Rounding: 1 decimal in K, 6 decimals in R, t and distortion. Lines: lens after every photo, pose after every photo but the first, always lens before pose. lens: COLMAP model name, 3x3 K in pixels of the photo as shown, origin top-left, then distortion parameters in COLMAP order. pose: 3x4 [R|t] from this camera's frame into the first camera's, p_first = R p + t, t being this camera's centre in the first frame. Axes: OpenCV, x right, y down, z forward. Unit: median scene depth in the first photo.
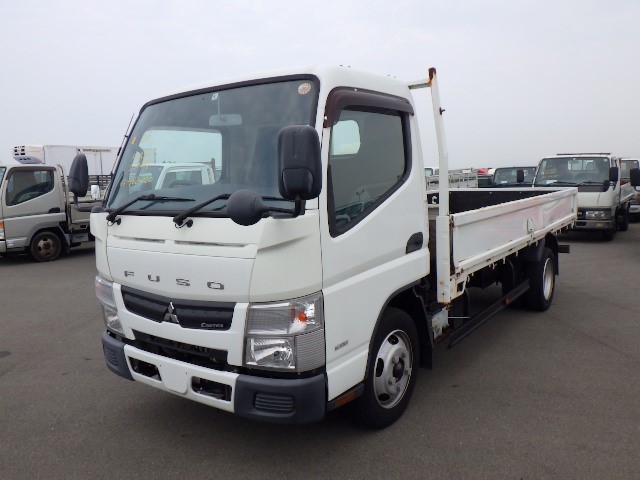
lens RADIAL K [[524.6, 0, 321.4], [0, 524.6, 238.9], [0, 0, 1]] dist [-0.002703, 0.000509]
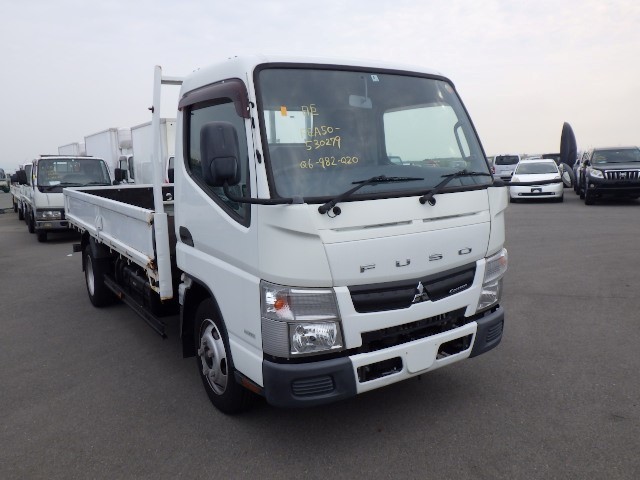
lens RADIAL K [[524.6, 0, 321.0], [0, 524.6, 241.0], [0, 0, 1]] dist [-0.002703, 0.000509]
pose [[0.367785, -0.119121, 0.922250, -1.276544], [0.128465, 0.988761, 0.076481, -0.057254], [-0.920994, 0.090349, 0.378954, 0.791883]]
